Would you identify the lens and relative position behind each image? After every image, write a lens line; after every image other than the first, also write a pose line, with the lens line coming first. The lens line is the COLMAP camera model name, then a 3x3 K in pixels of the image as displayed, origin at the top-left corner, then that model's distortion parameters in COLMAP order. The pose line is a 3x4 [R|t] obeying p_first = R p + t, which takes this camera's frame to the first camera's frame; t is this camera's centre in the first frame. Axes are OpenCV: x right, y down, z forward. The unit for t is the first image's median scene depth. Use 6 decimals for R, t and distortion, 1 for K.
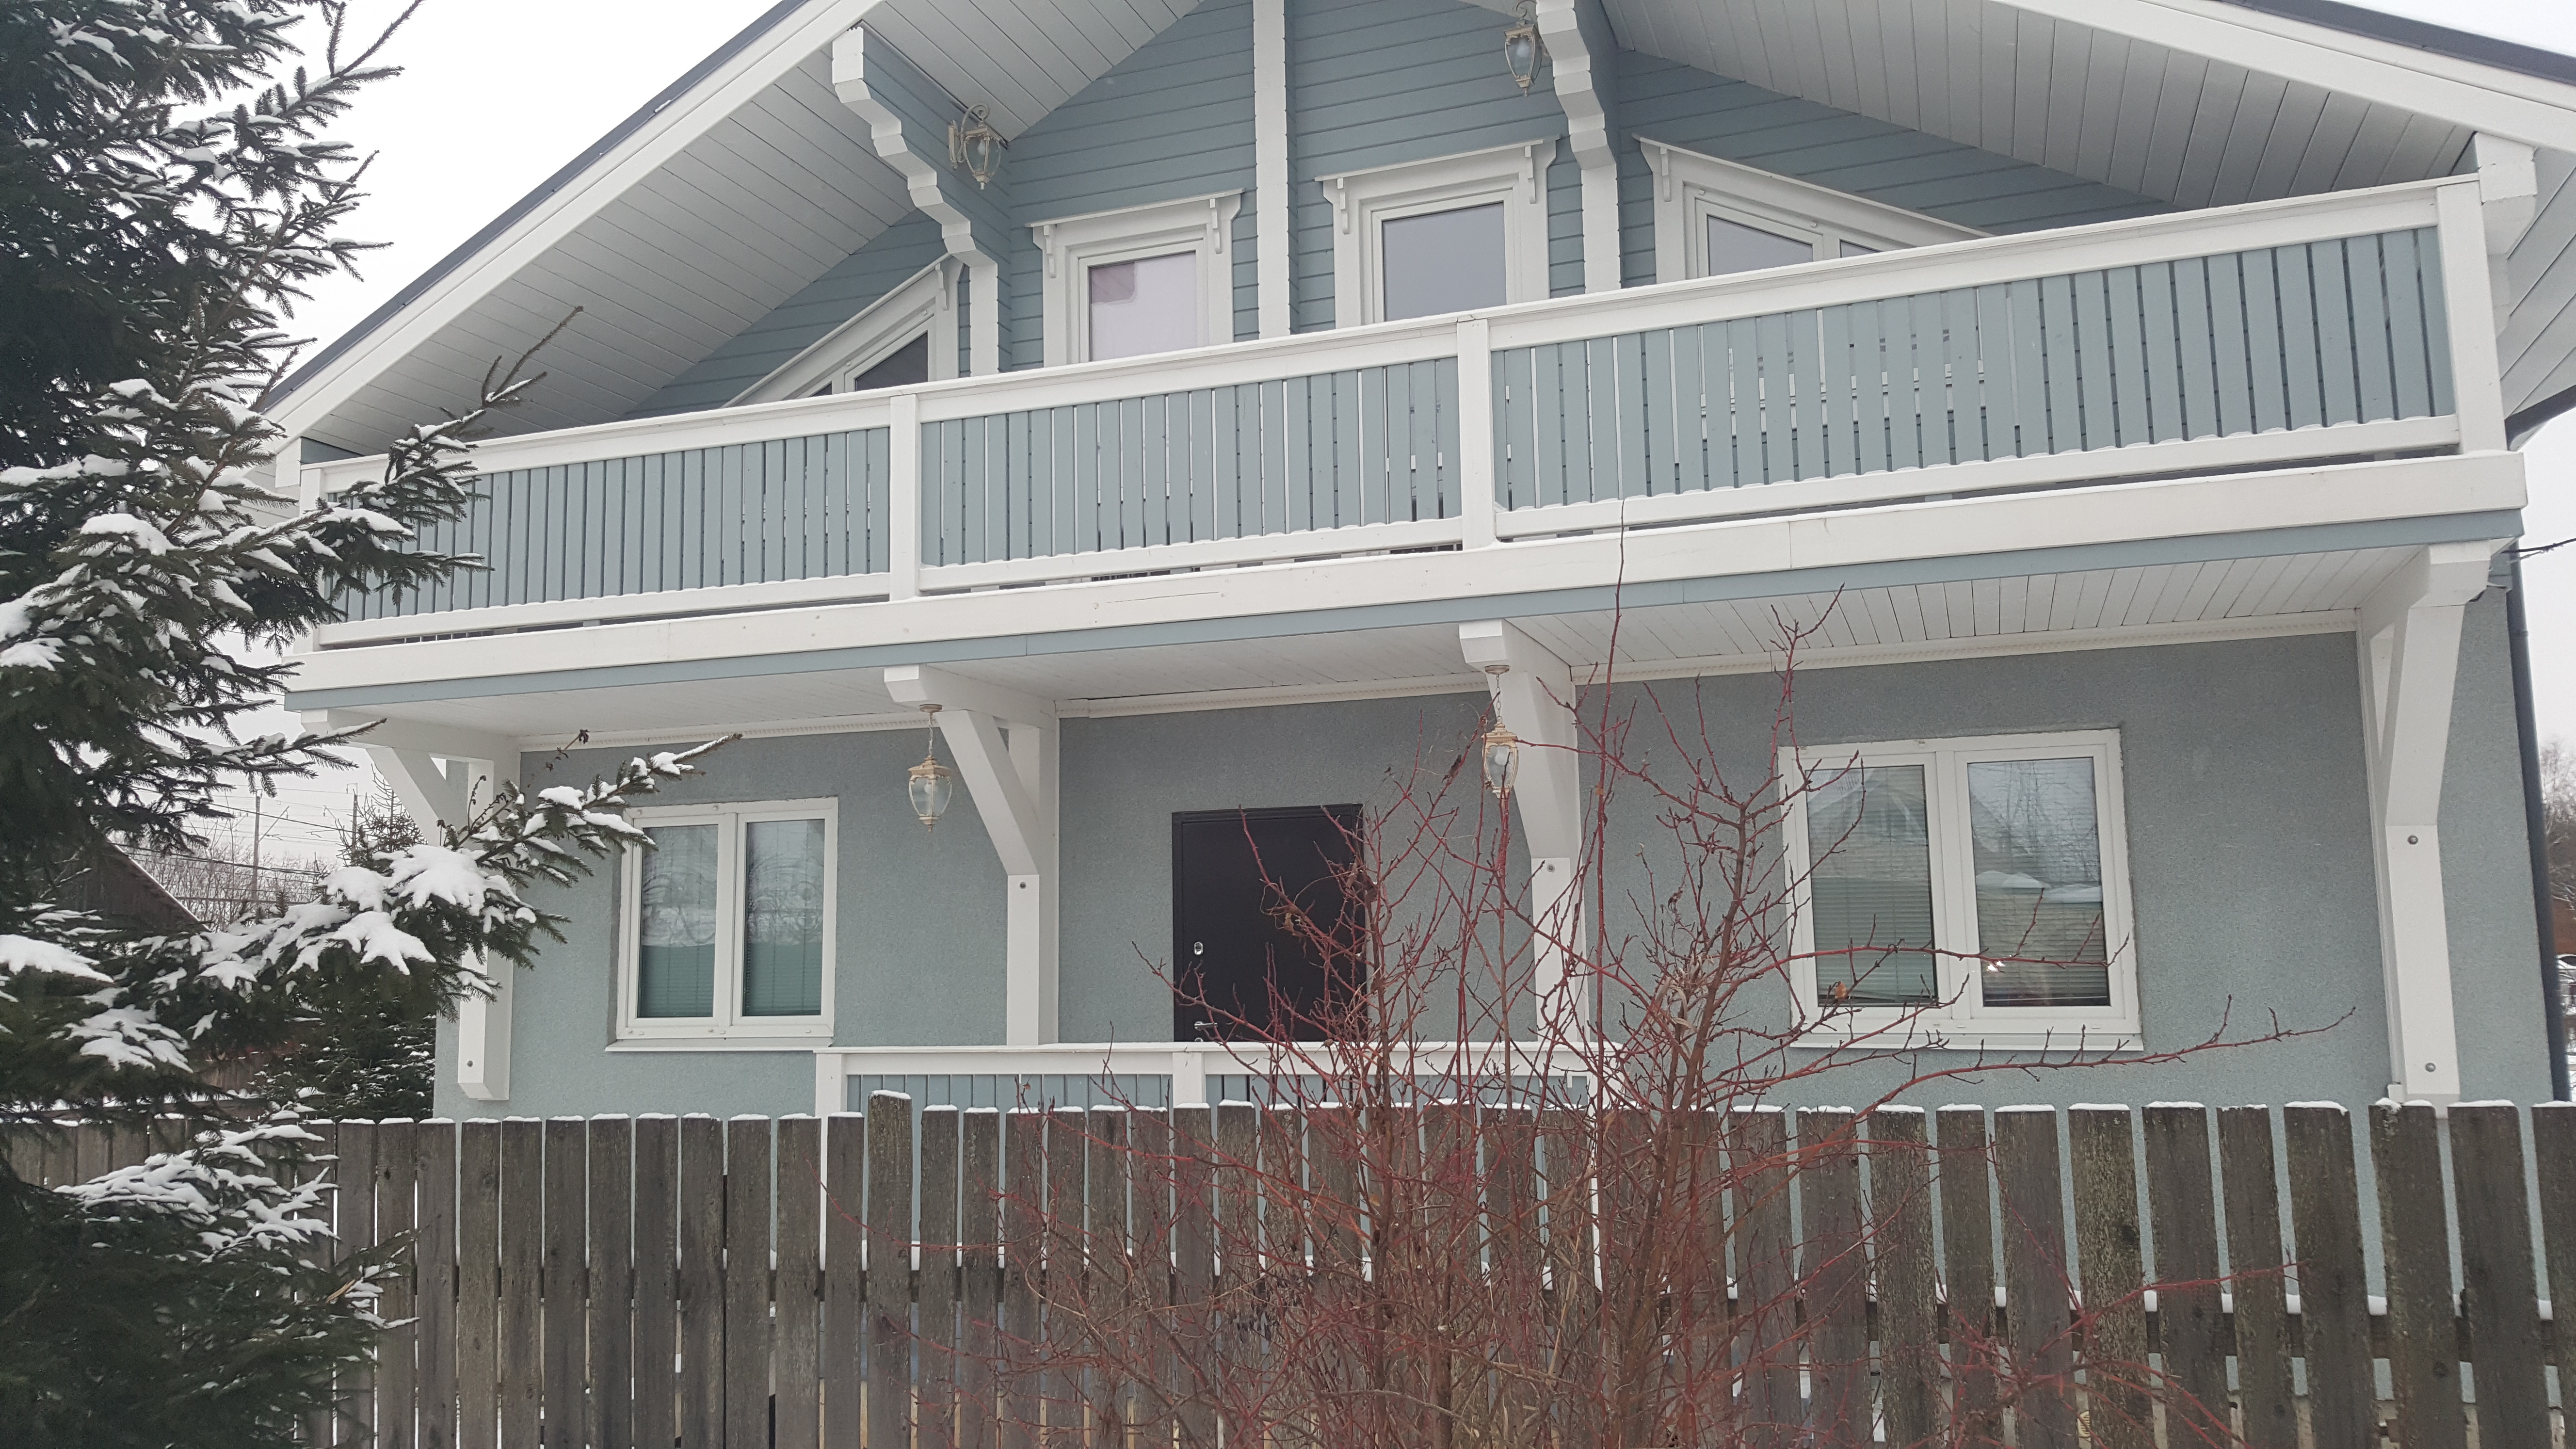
lens RADIAL K [[1914.6, 0, 1290.3], [0, 1914.6, 727.9], [0, 0, 1]] dist [0.171162, -0.371235]
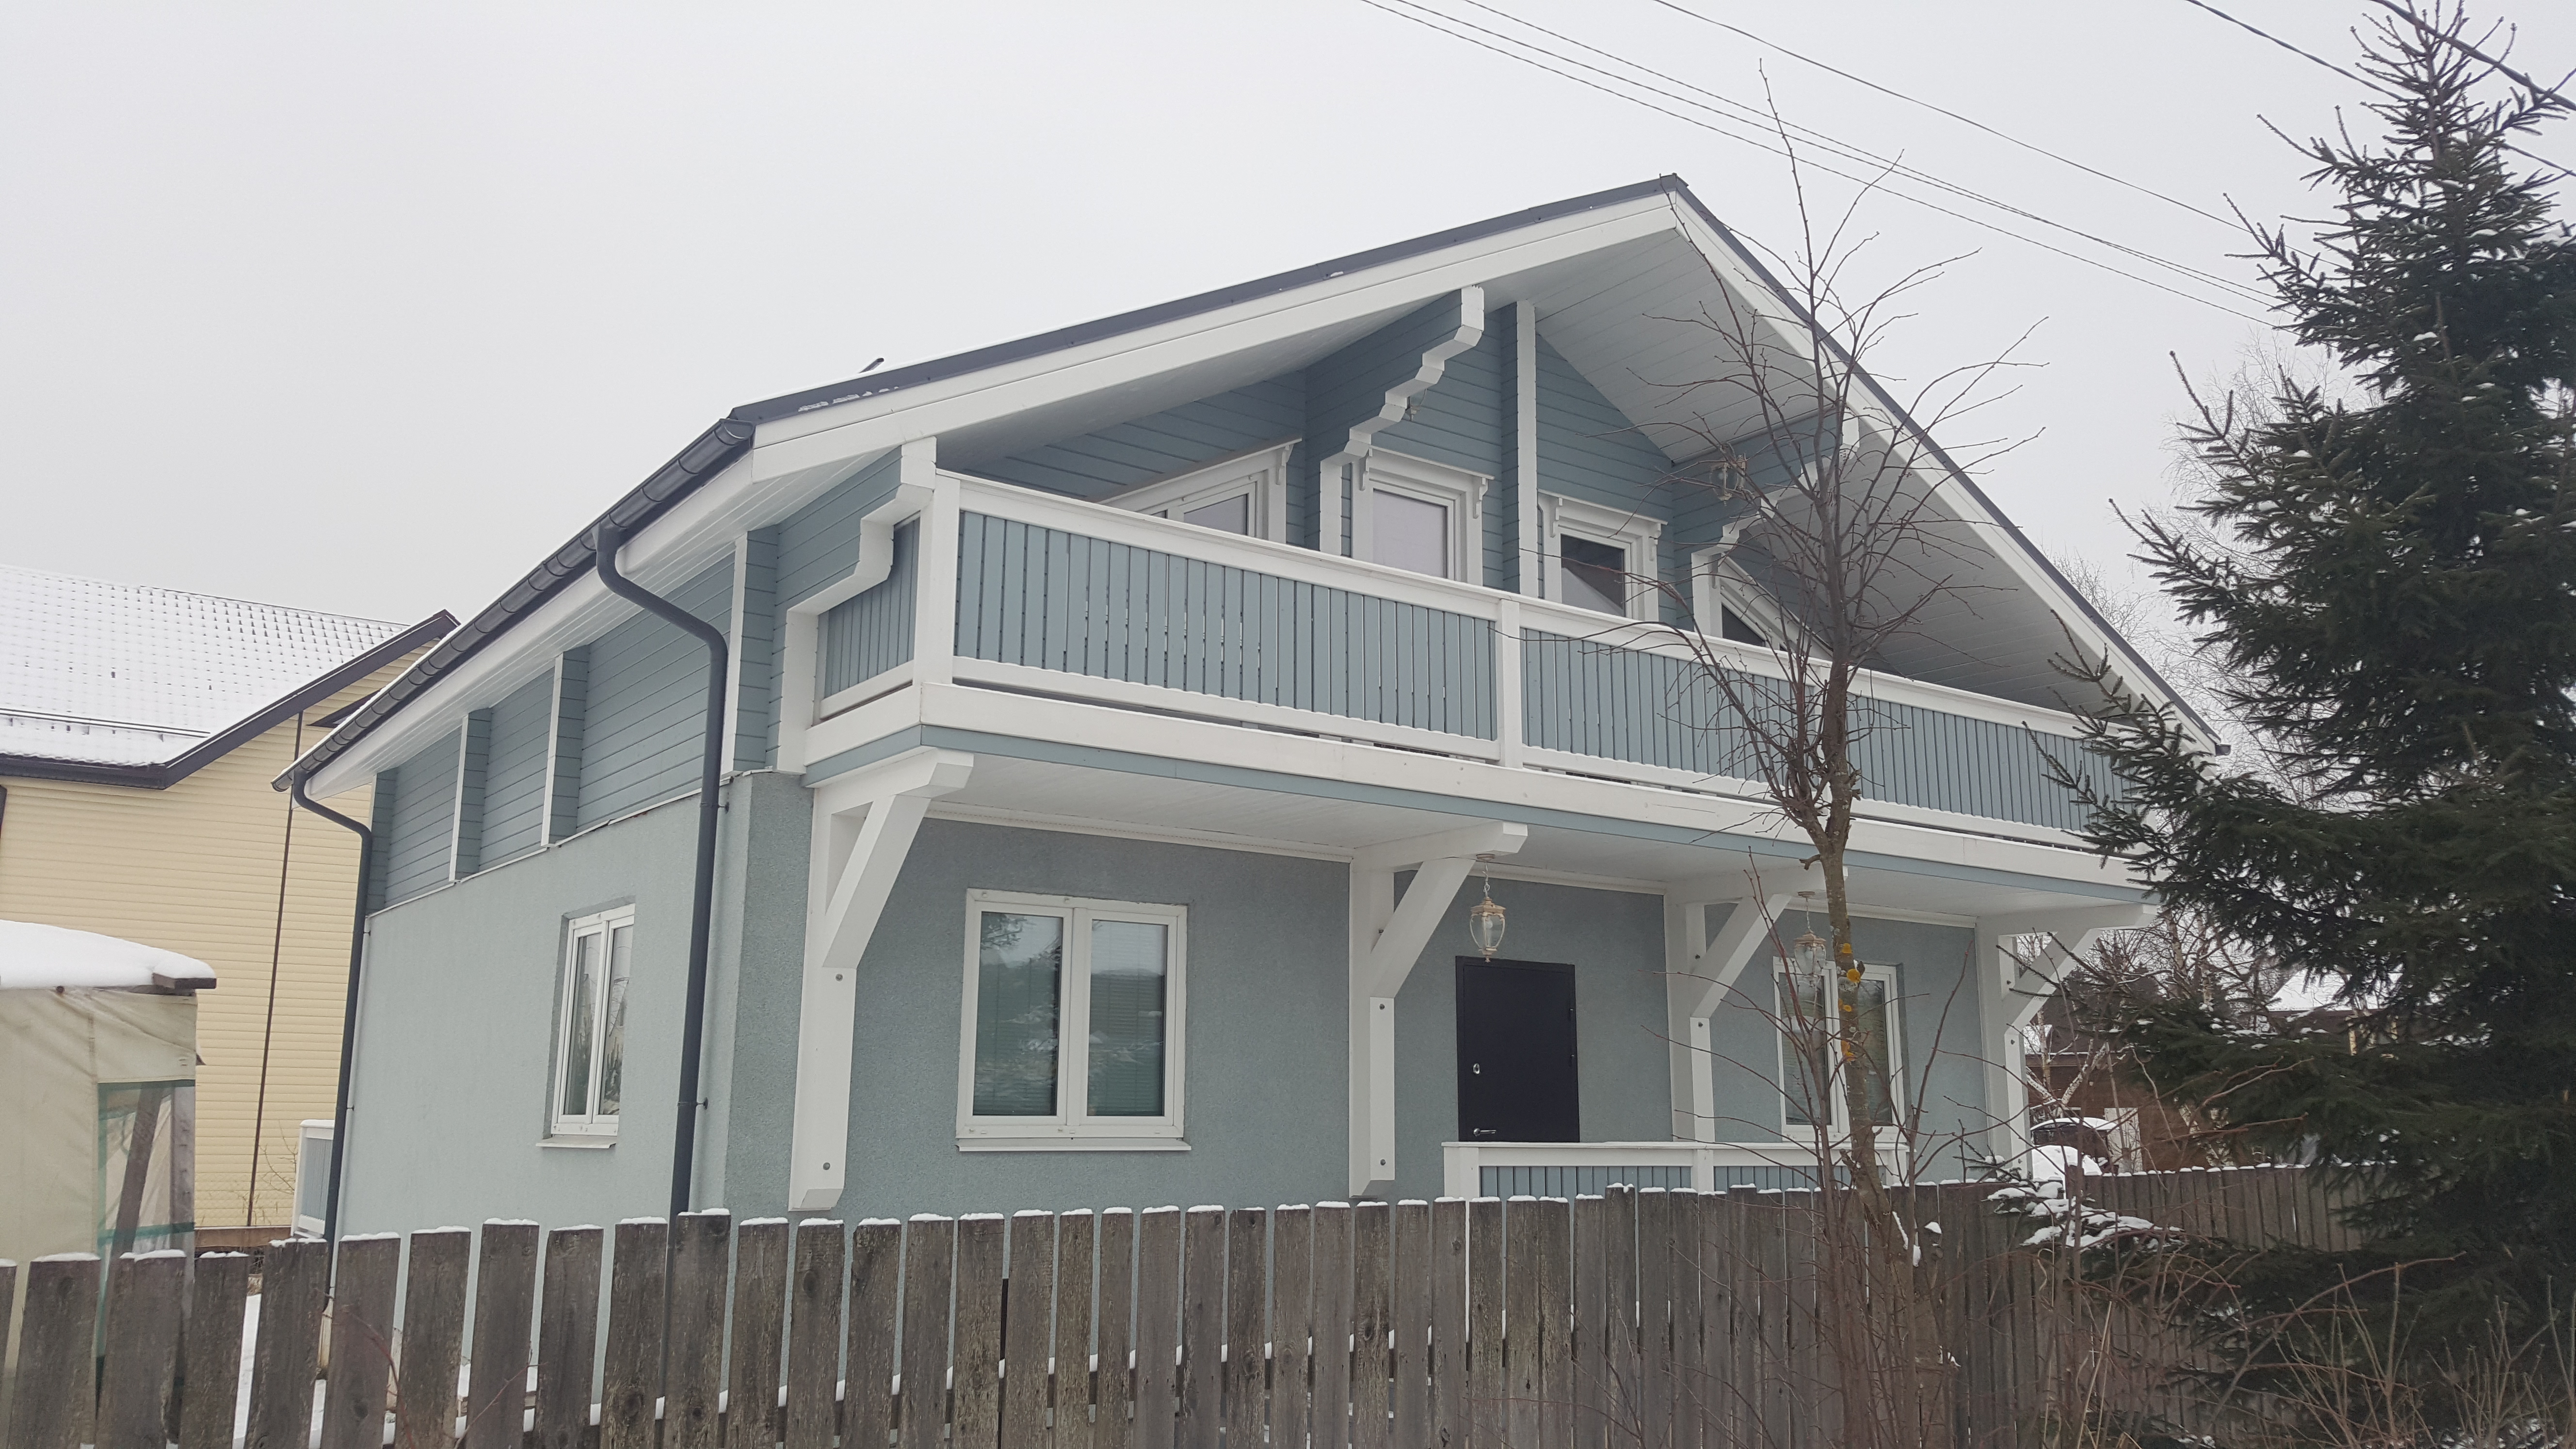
lens RADIAL K [[1914.6, 0, 1290.3], [0, 1914.6, 727.9], [0, 0, 1]] dist [0.171162, -0.371235]
pose [[0.554041, 0.179820, 0.812837, -1.056655], [-0.129364, 0.983129, -0.129316, 0.068477], [-0.822377, -0.033505, 0.567956, 0.365276]]
